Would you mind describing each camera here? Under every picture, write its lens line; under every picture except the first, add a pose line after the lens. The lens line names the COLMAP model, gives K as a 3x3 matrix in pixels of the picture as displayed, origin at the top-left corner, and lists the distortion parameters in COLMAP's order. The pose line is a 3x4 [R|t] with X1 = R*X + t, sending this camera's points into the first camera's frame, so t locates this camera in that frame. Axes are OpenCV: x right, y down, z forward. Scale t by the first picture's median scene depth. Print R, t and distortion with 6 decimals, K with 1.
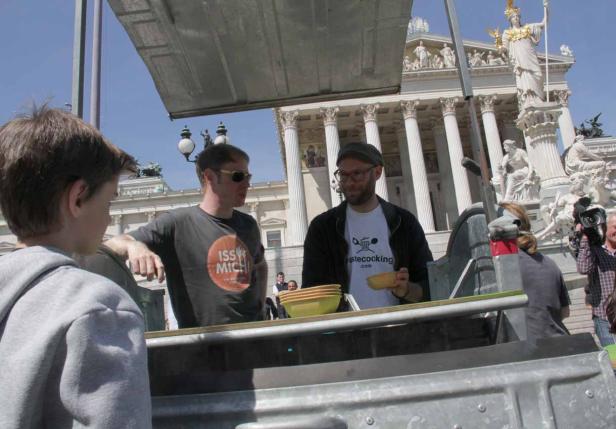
lens RADIAL K [[536.9, 0, 304.8], [0, 536.9, 217.8], [0, 0, 1]] dist [-0.156588, 0.095548]
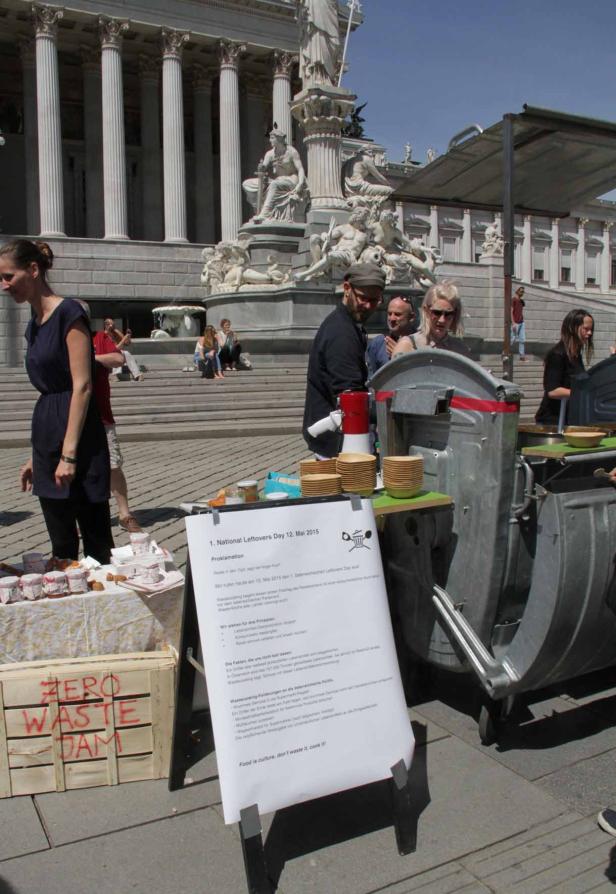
lens RADIAL K [[799.4, 0, 295.0], [0, 799.4, 493.7], [0, 0, 1]] dist [-0.172232, 0.124342]
pose [[0.871669, 0.006384, 0.490054, -0.093631], [-0.175295, 0.937829, 0.299582, -0.006690], [-0.457673, -0.347040, 0.818595, -0.022583]]
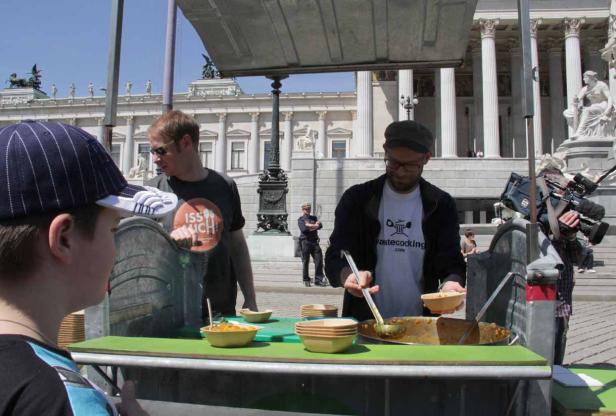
lens RADIAL K [[522.3, 0, 295.9], [0, 522.3, 211.7], [0, 0, 1]] dist [-0.174318, 0.128472]
pose [[0.986828, 0.098301, -0.128478, 0.002607], [-0.075806, 0.982602, 0.169551, -0.009807], [0.142910, -0.157578, 0.977111, 0.004595]]
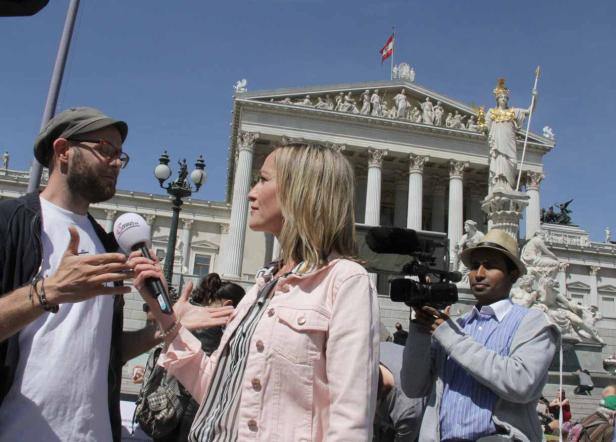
lens RADIAL K [[610.2, 0, 302.3], [0, 610.2, 228.1], [0, 0, 1]] dist [-0.115278, 0.000000]
pose [[0.971998, 0.208462, 0.108458, -0.038217], [-0.204793, 0.977813, -0.044063, -0.019363], [-0.115237, 0.020617, 0.993124, -0.090208]]
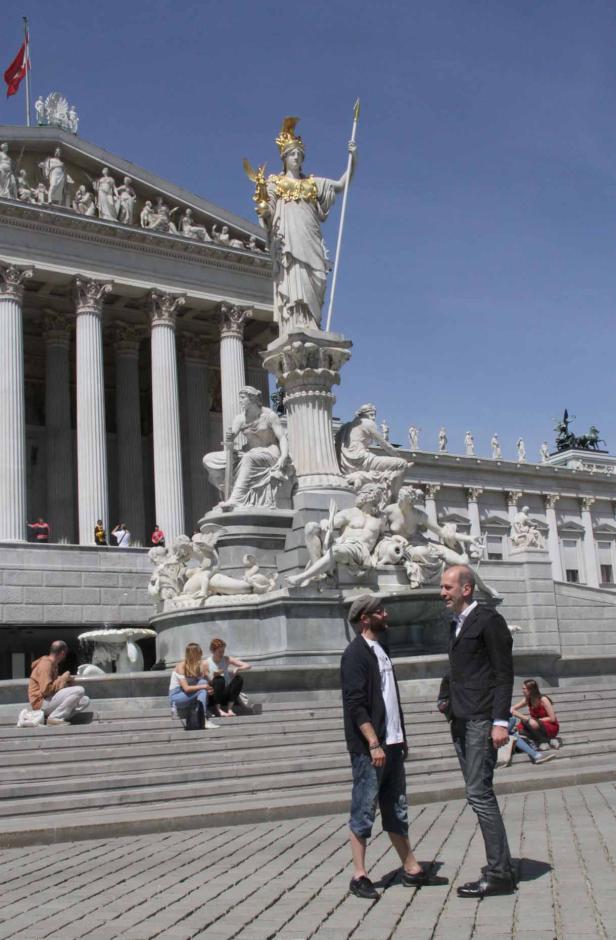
lens RADIAL K [[1069.3, 0, 331.2], [0, 1069.3, 540.6], [0, 0, 1]] dist [-0.055807, 0.000000]
pose [[0.830430, 0.133448, 0.540904, -0.091738], [-0.141368, 0.989586, -0.027105, 0.017875], [-0.538889, -0.053958, 0.840647, 0.067802]]
